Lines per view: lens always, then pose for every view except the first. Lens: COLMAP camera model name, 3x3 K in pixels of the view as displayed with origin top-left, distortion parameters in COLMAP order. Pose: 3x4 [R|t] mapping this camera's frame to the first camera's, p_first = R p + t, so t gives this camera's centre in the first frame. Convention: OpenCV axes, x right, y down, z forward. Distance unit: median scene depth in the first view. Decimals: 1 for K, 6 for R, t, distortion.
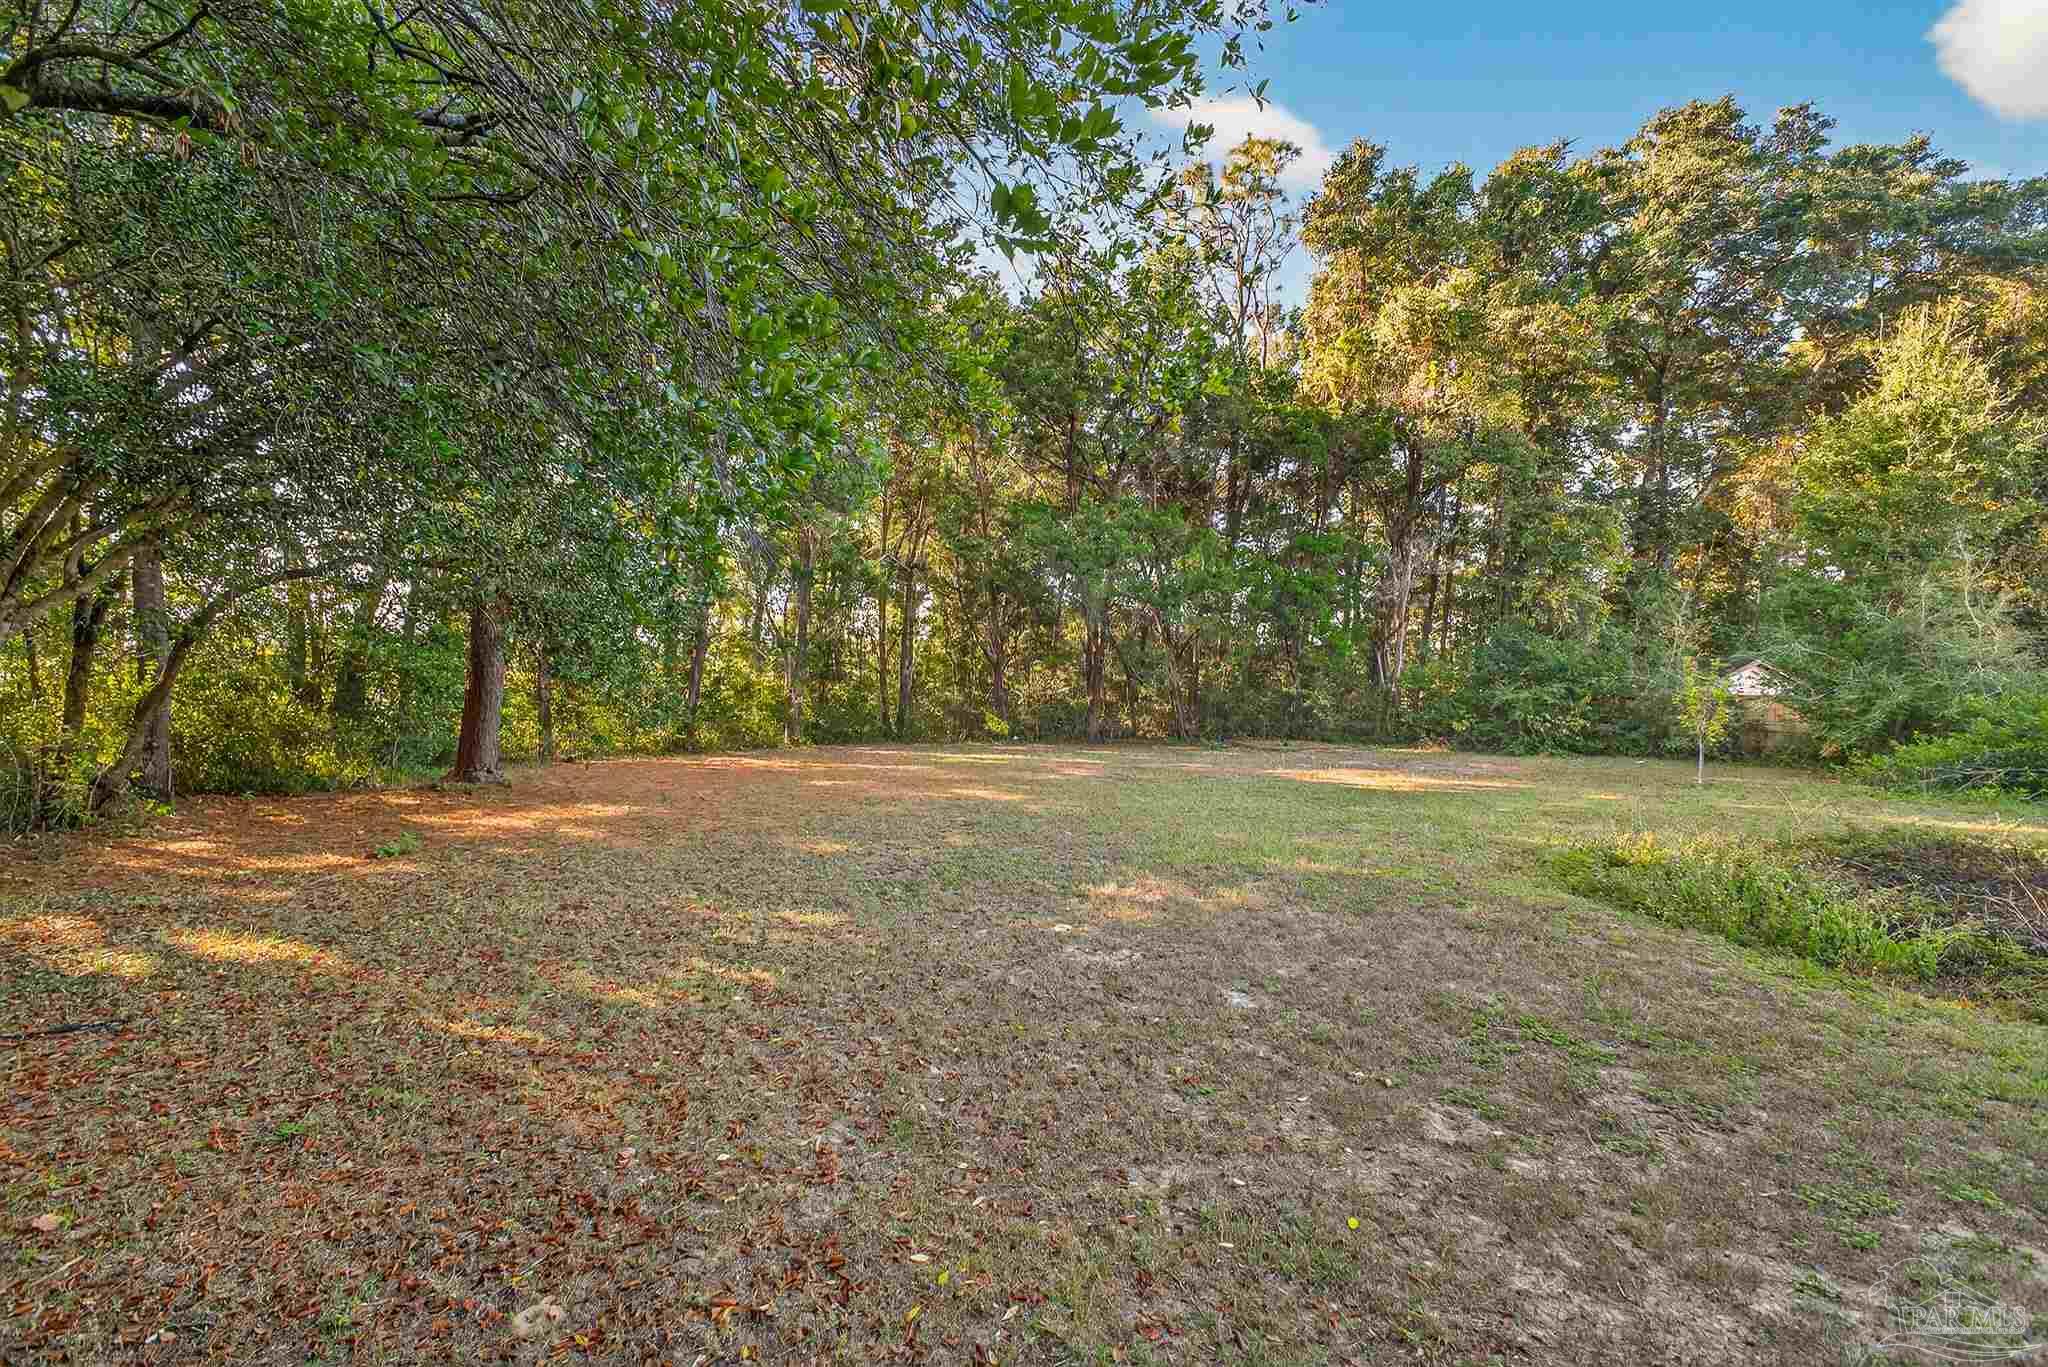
lens RADIAL K [[833.5, 0, 1027.4], [0, 833.5, 677.8], [0, 0, 1]] dist [0.002591, -0.000247]
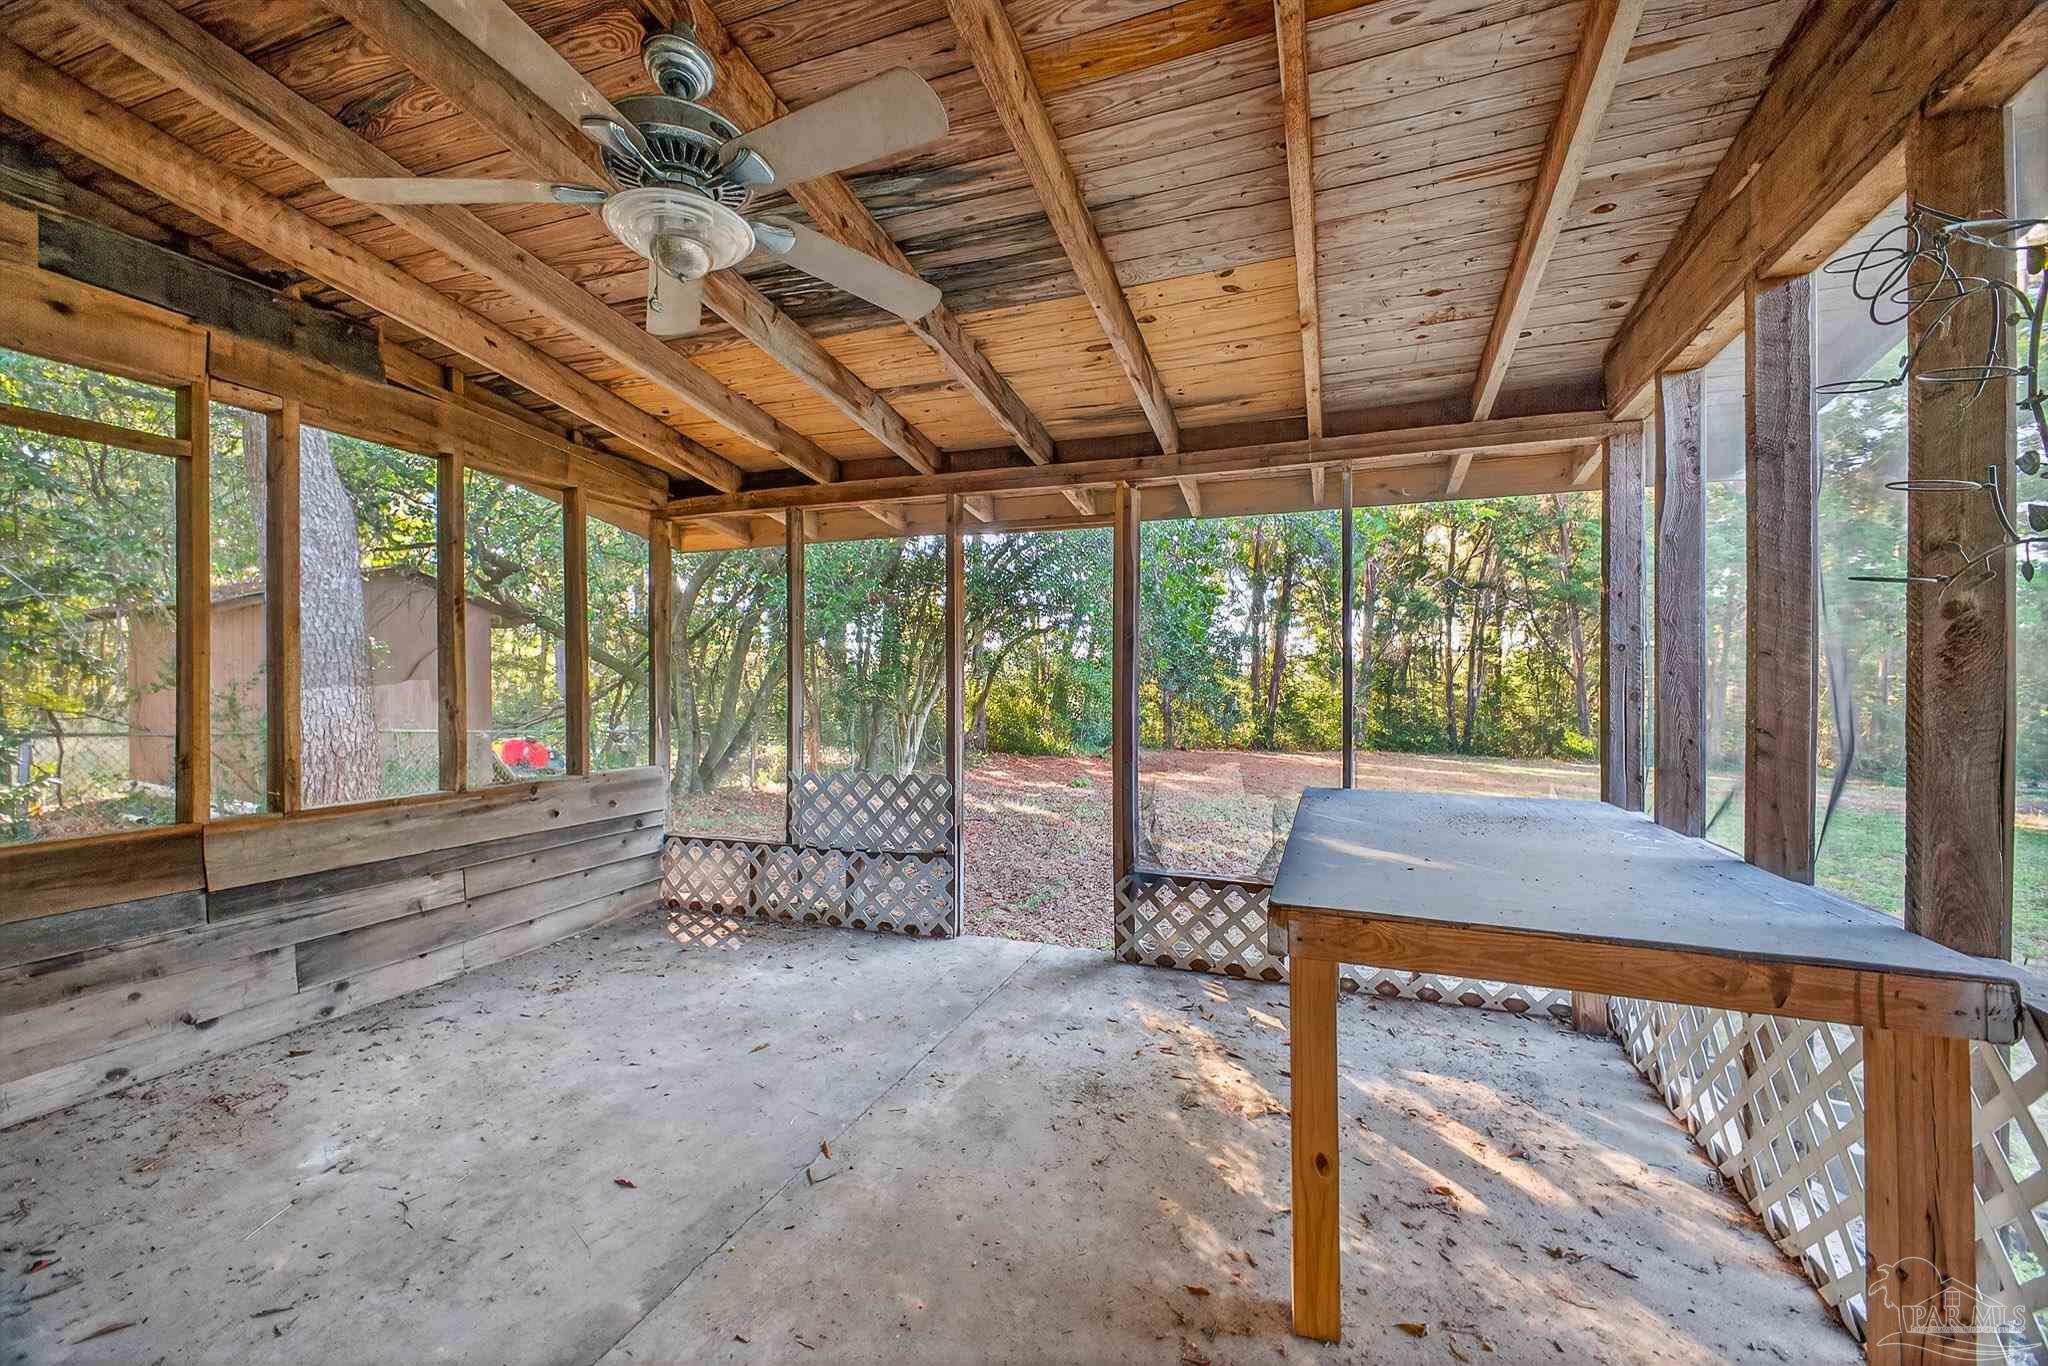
lens RADIAL K [[833.5, 0, 1027.4], [0, 833.5, 677.3], [0, 0, 1]] dist [0.002591, -0.000247]
pose [[0.753883, -0.001120, -0.657008, 0.194653], [-0.010099, 0.999861, -0.013293, 0.000810], [0.656931, 0.016657, 0.753766, -0.249964]]
